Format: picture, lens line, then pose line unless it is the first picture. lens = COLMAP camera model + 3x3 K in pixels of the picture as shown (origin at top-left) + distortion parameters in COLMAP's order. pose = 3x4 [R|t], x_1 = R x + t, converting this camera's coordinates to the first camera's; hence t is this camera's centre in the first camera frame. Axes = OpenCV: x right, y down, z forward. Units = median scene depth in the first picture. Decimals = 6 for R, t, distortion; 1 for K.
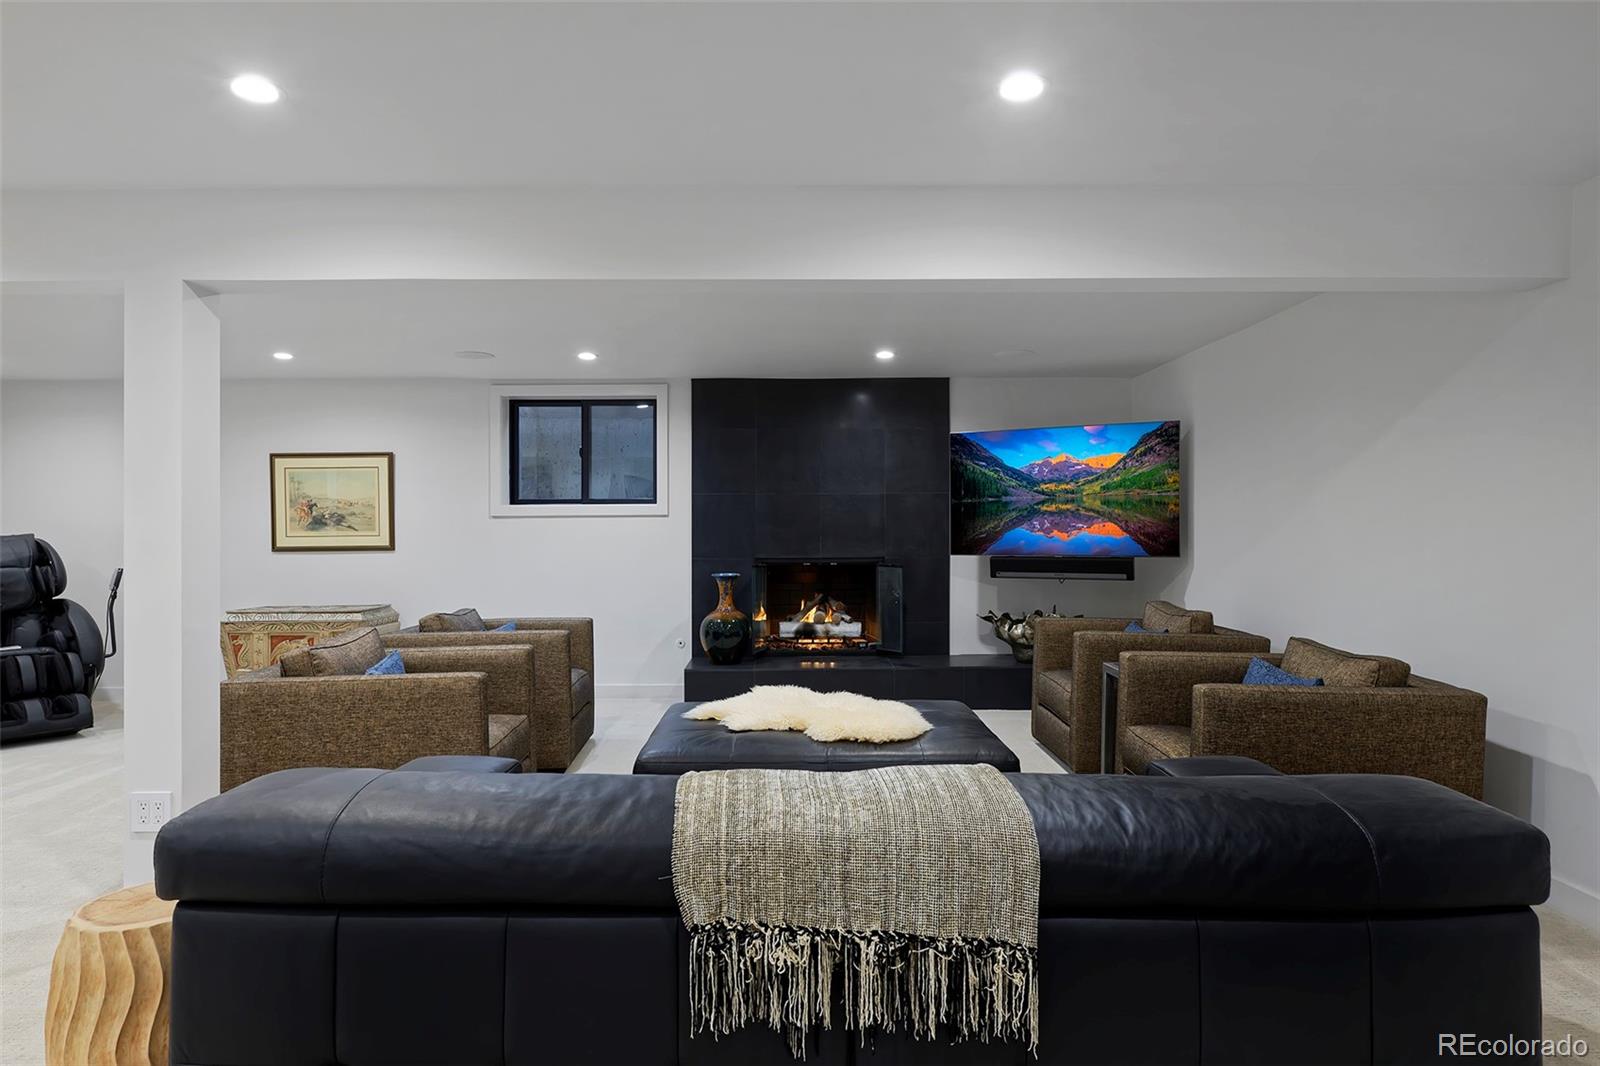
lens RADIAL K [[906.9, 0, 800.2], [0, 906.9, 528.6], [0, 0, 1]] dist [-0.002205, -0.000056]
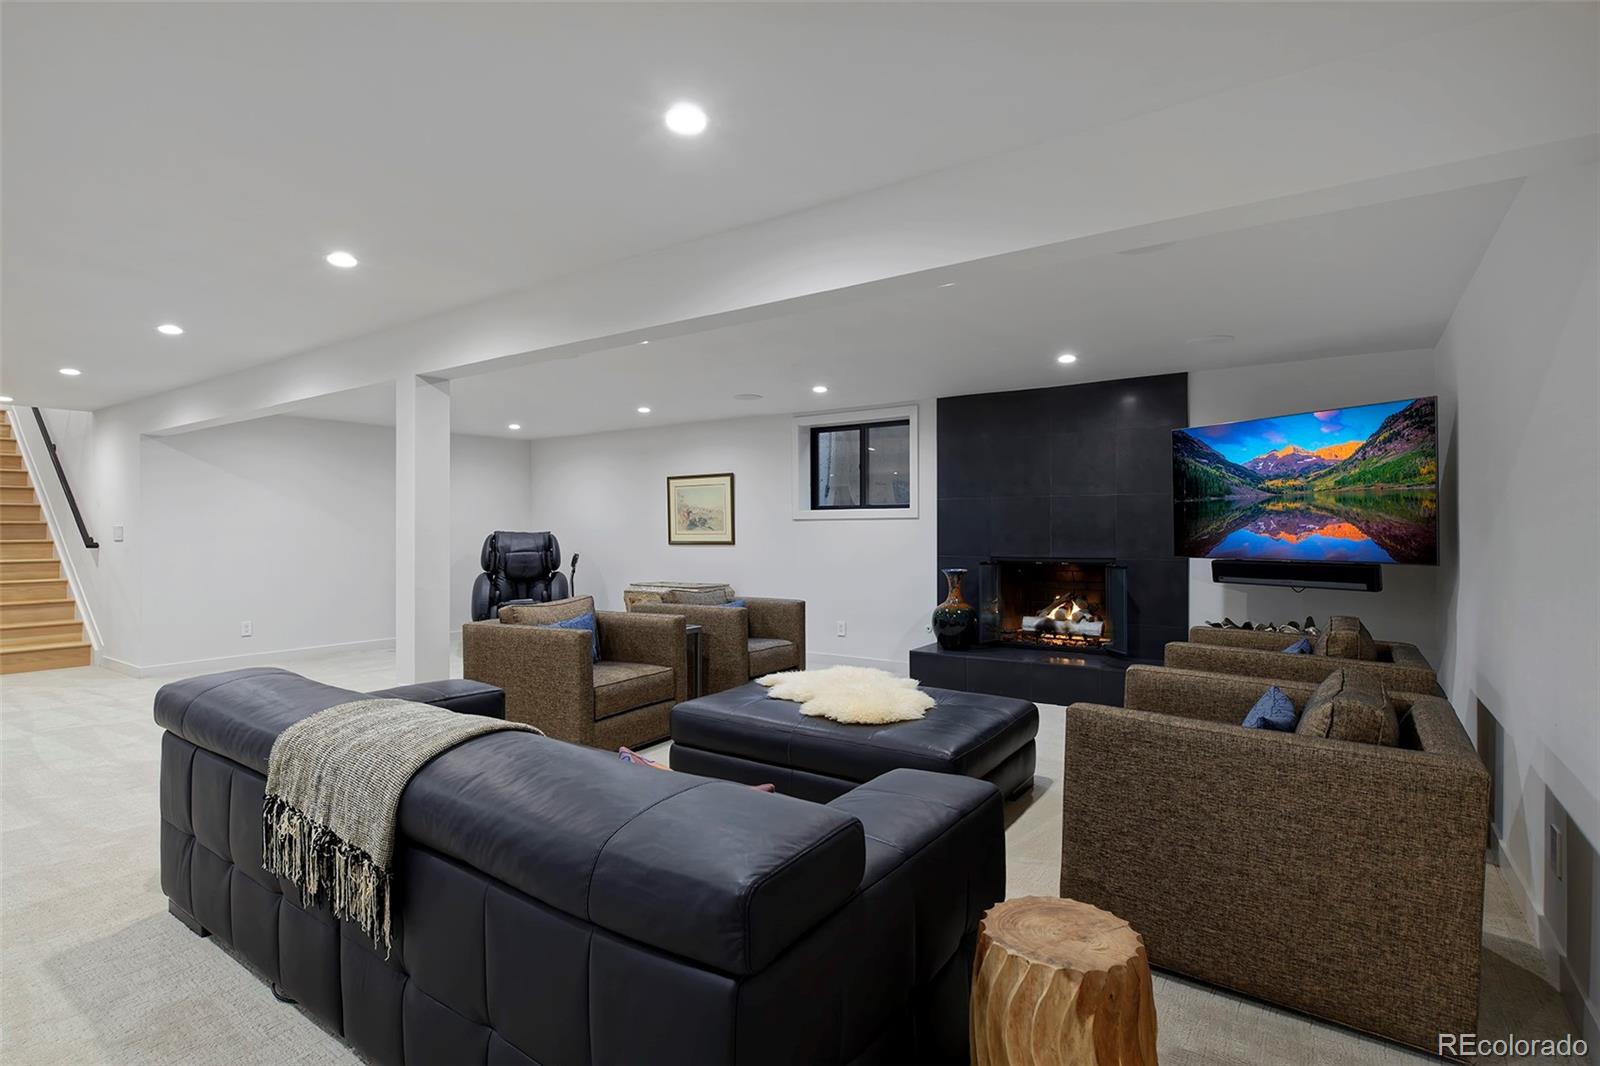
lens RADIAL K [[769.1, 0, 807.9], [0, 769.1, 528.4], [0, 0, 1]] dist [-0.000652, 0.000575]
pose [[0.830415, 0.001757, -0.557143, 0.314028], [-0.003707, 0.999990, -0.002372, 0.001985], [0.557133, 0.004035, 0.830413, 0.112164]]
